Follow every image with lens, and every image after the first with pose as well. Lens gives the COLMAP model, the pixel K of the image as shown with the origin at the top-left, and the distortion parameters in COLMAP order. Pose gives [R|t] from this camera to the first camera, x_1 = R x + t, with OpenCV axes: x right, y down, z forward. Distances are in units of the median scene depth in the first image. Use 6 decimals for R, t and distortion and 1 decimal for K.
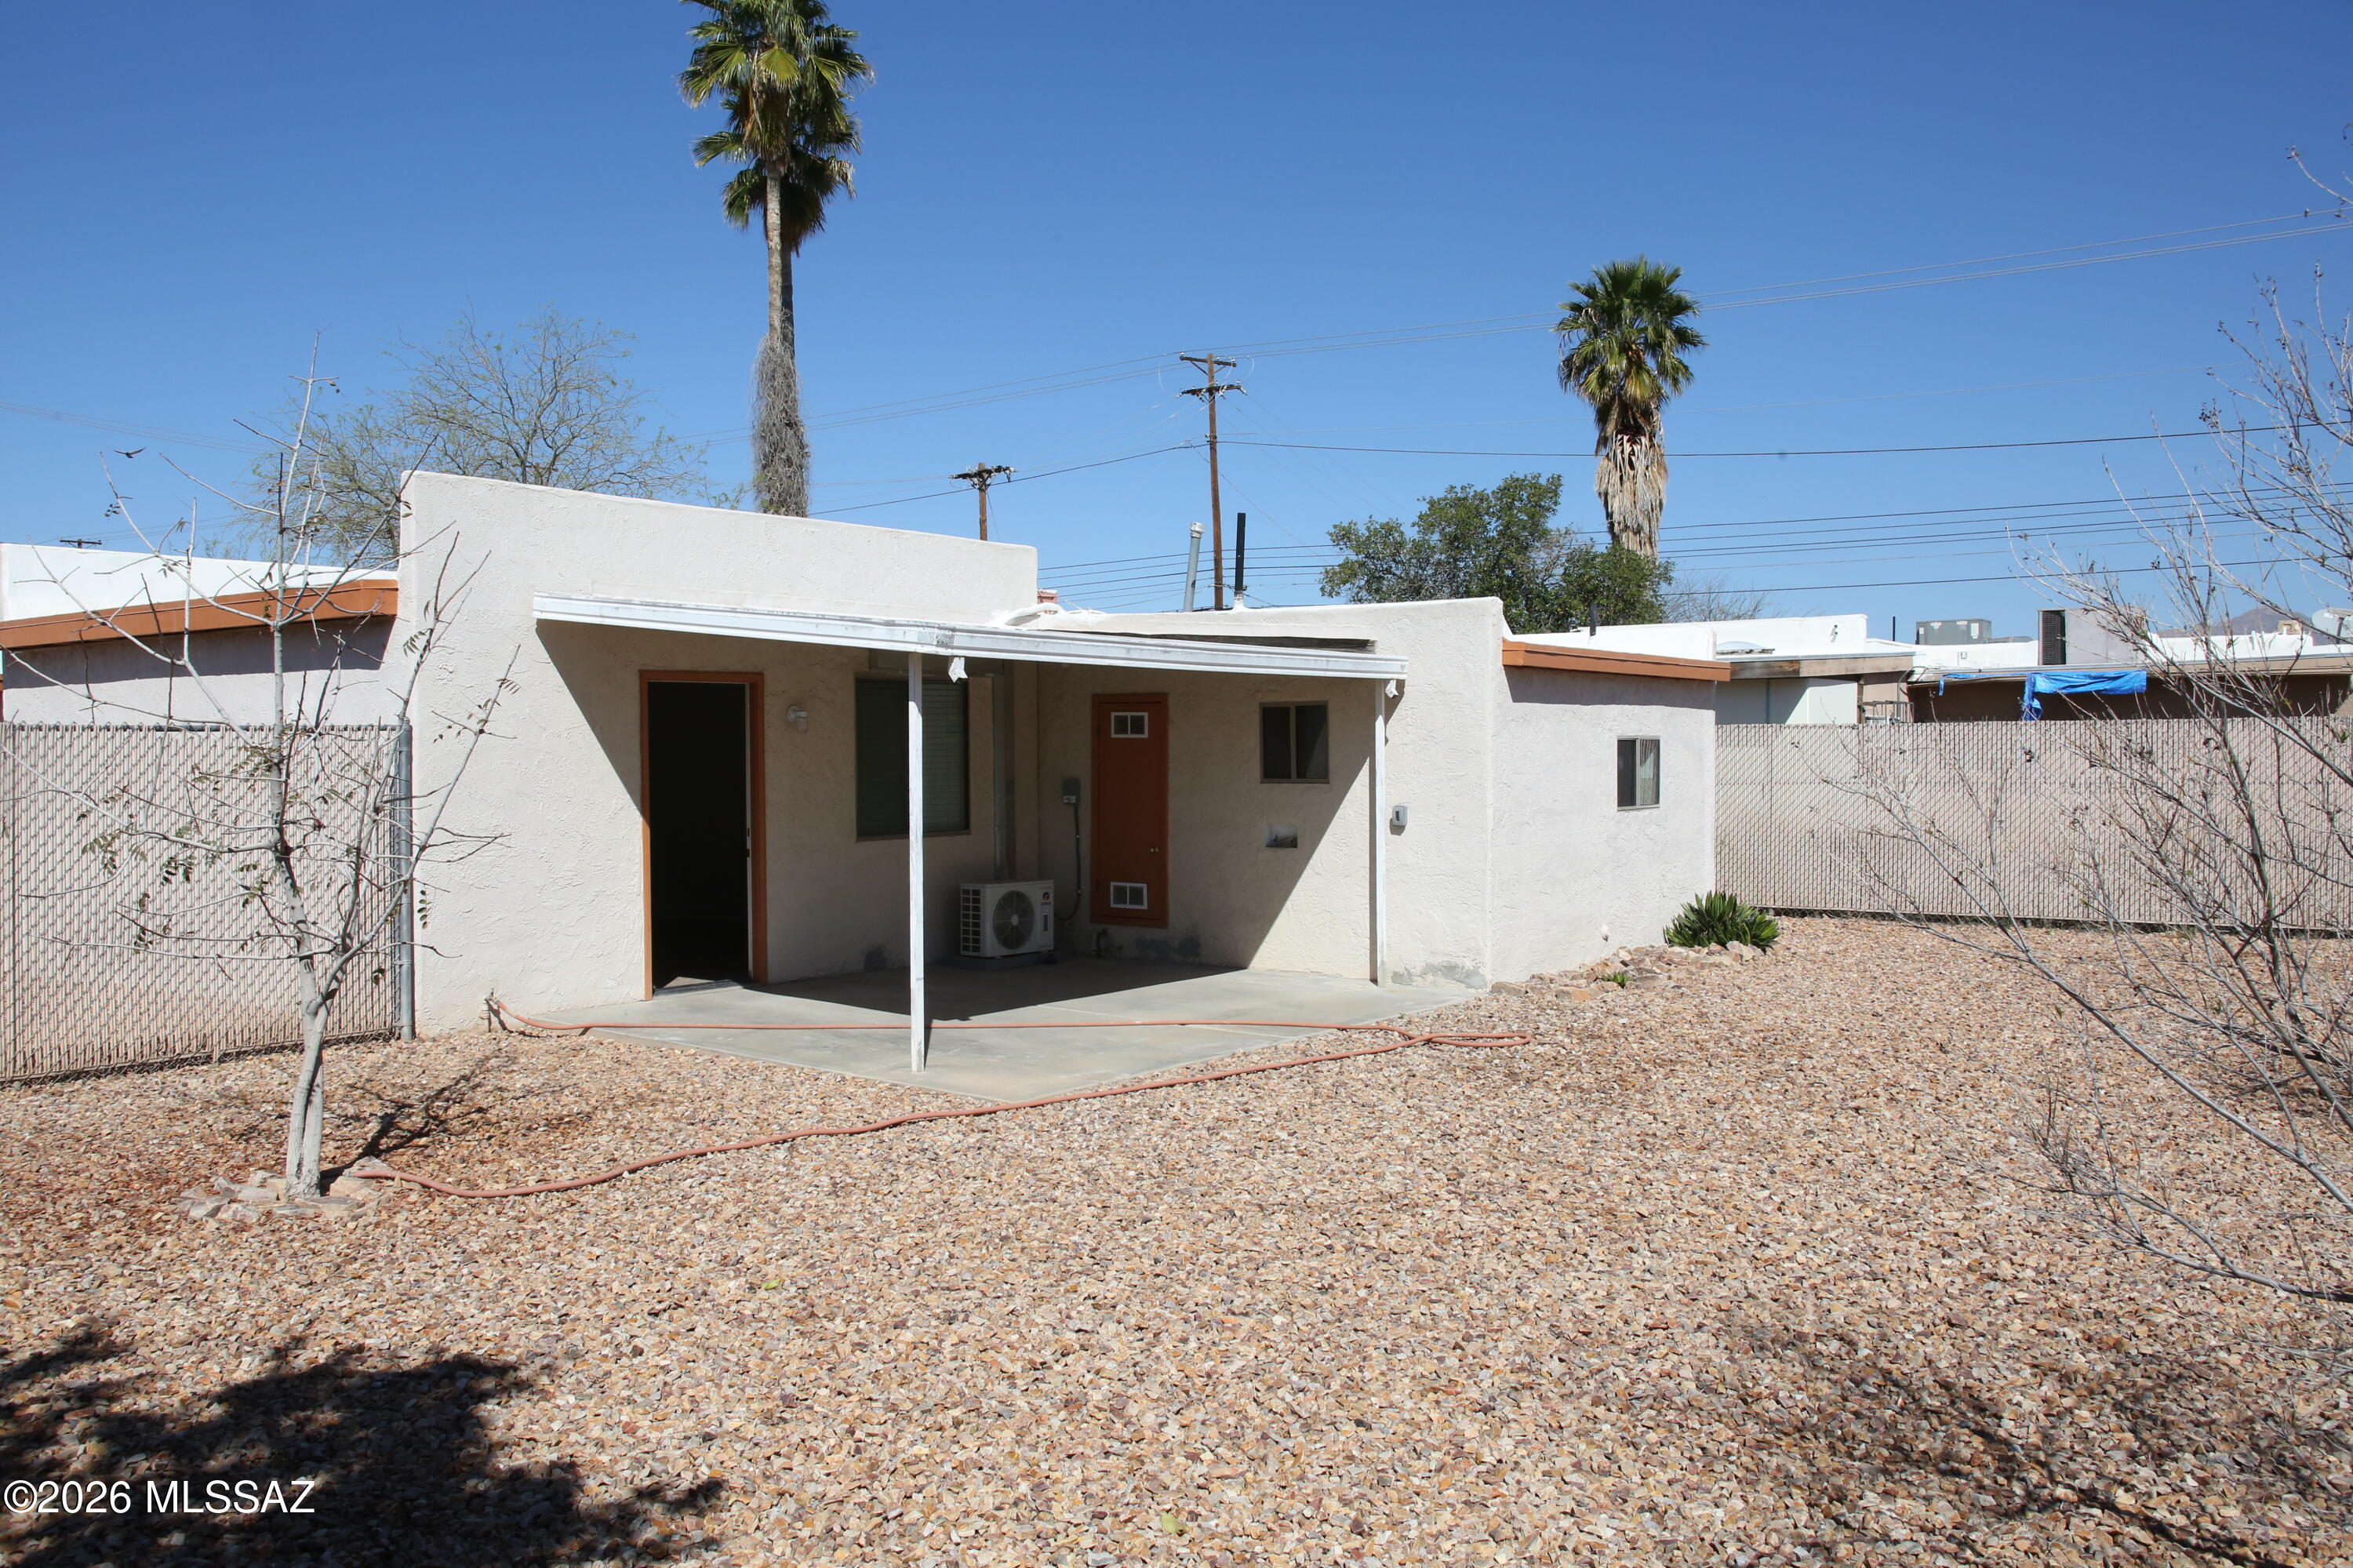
lens RADIAL K [[1883.4, 0, 1167.0], [0, 1883.4, 781.6], [0, 0, 1]] dist [-0.103472, 0.107808]
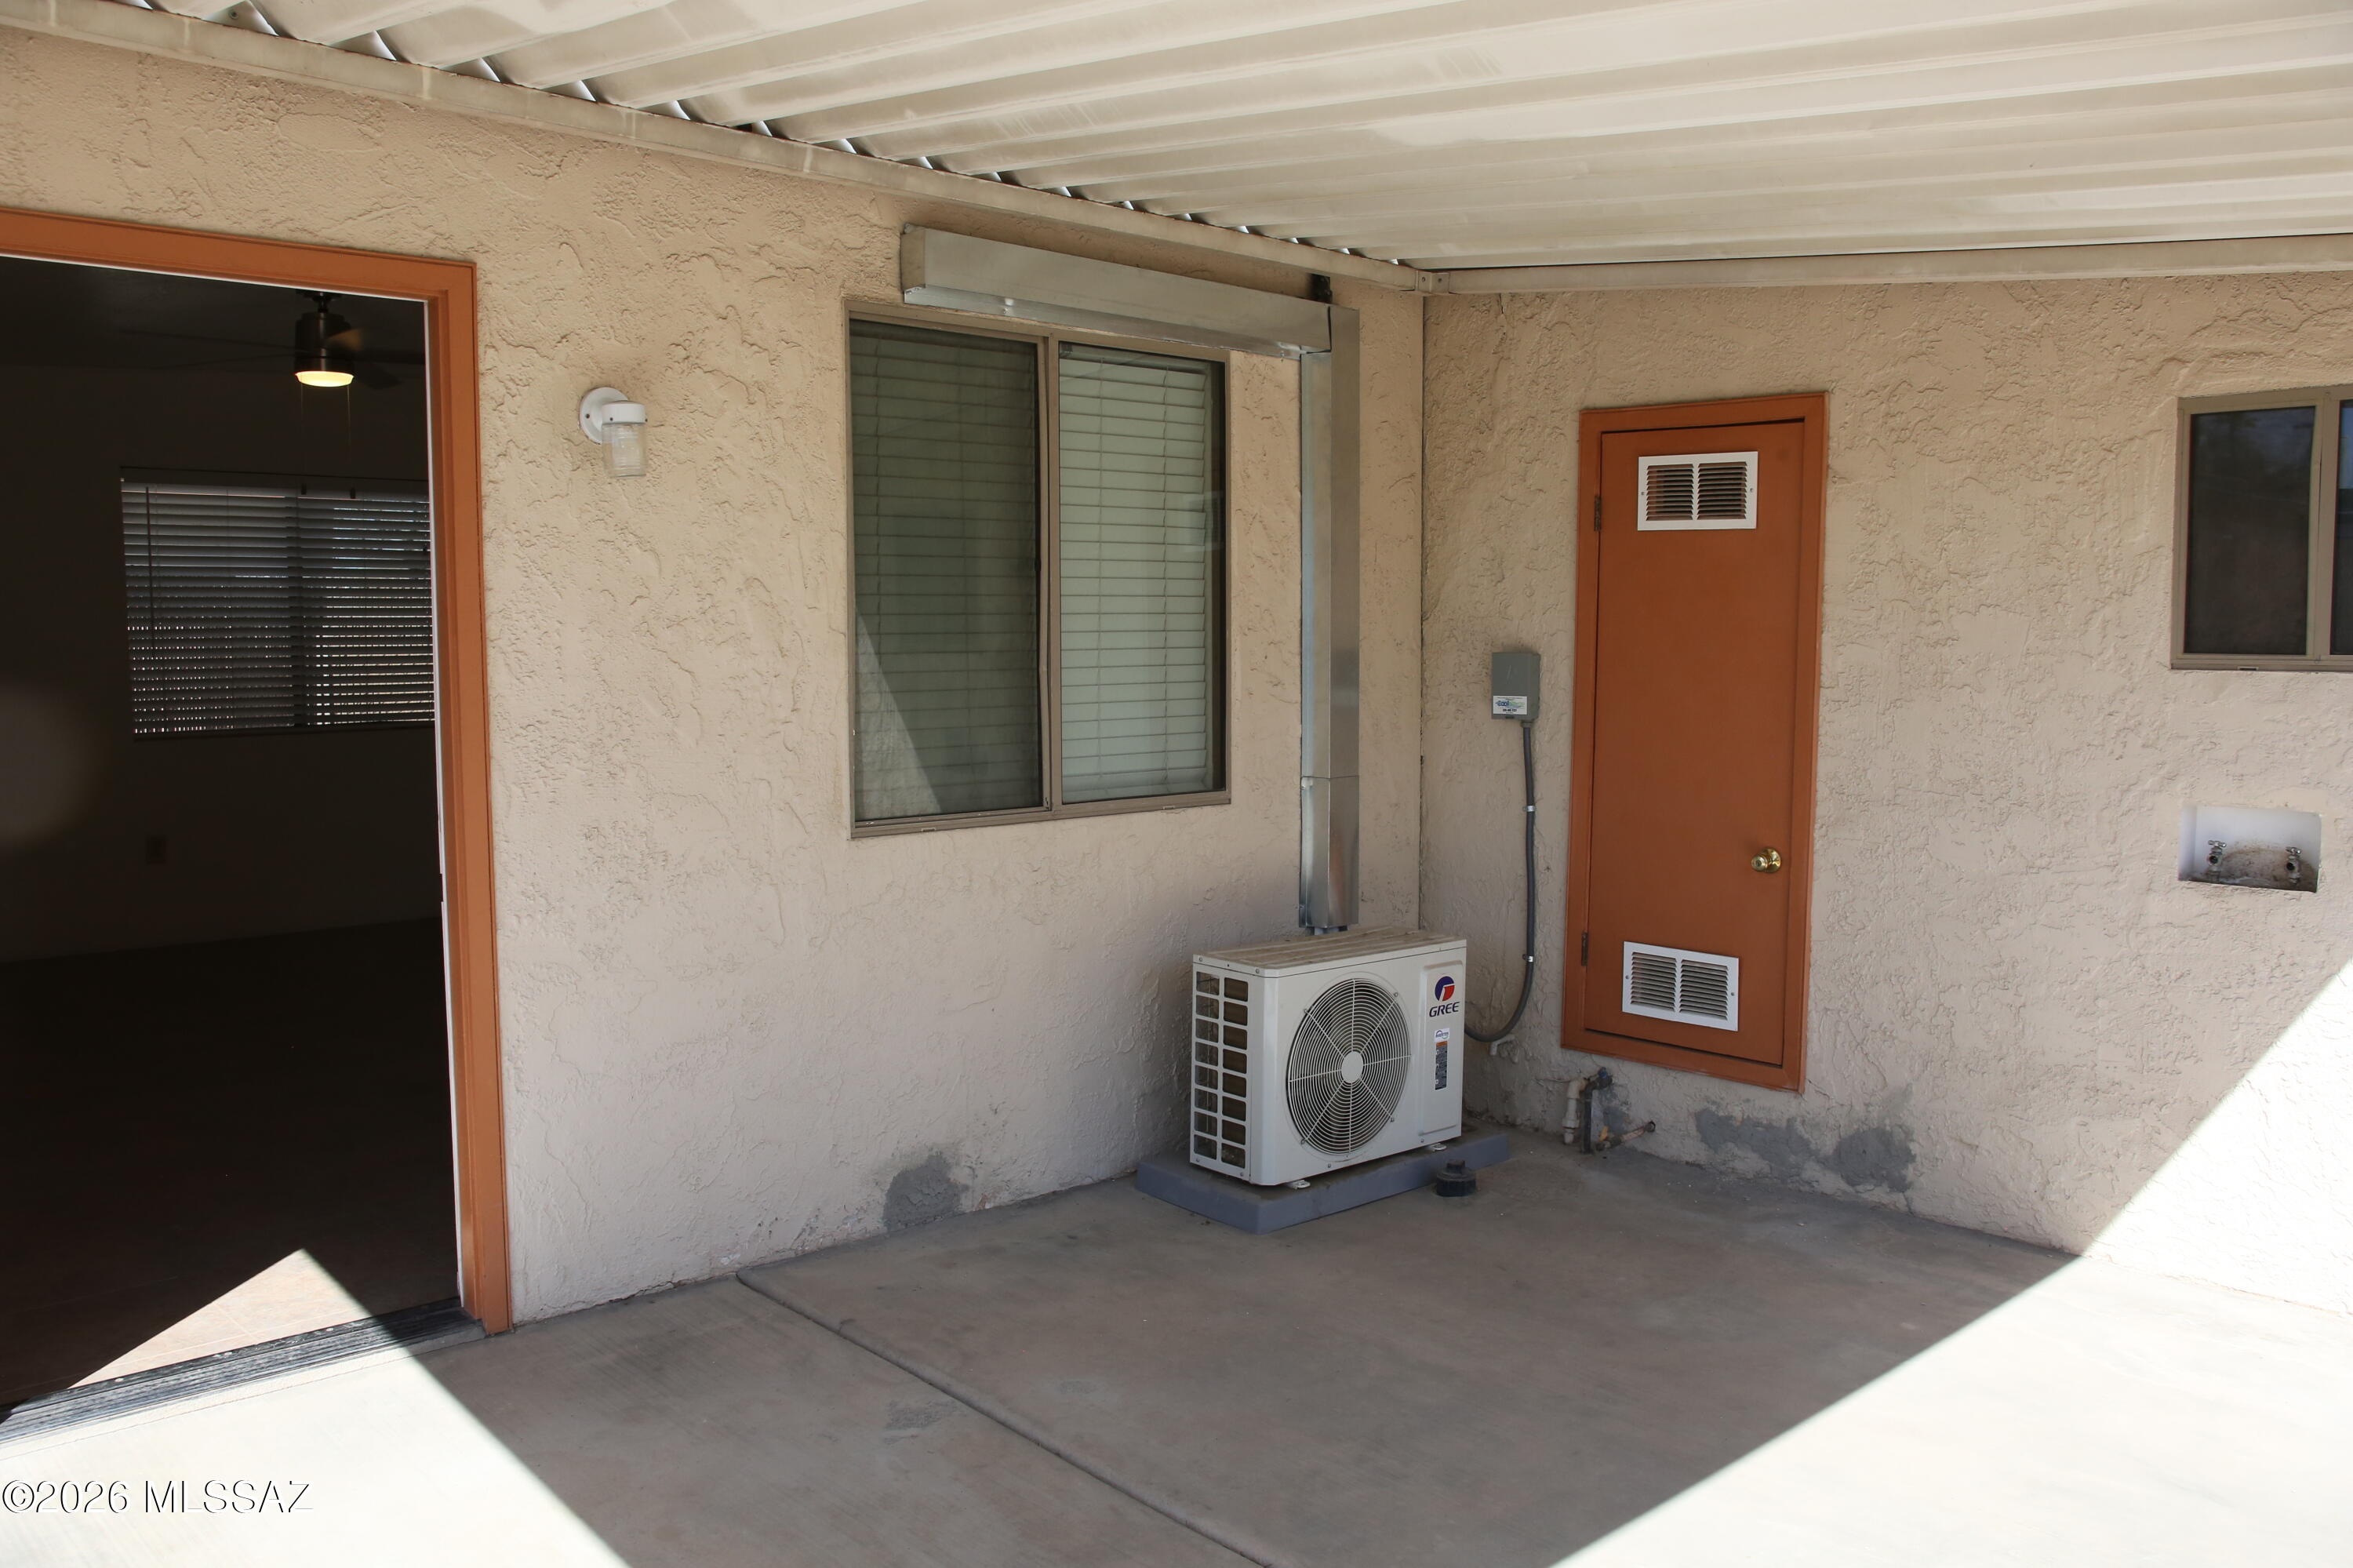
lens RADIAL K [[1883.4, 0, 1167.0], [0, 1883.4, 781.6], [0, 0, 1]] dist [-0.103472, 0.107808]
pose [[0.983643, 0.020344, -0.178978, -0.076413], [-0.008669, 0.997797, 0.065772, 0.001427], [0.179922, -0.063145, 0.981652, 0.939389]]
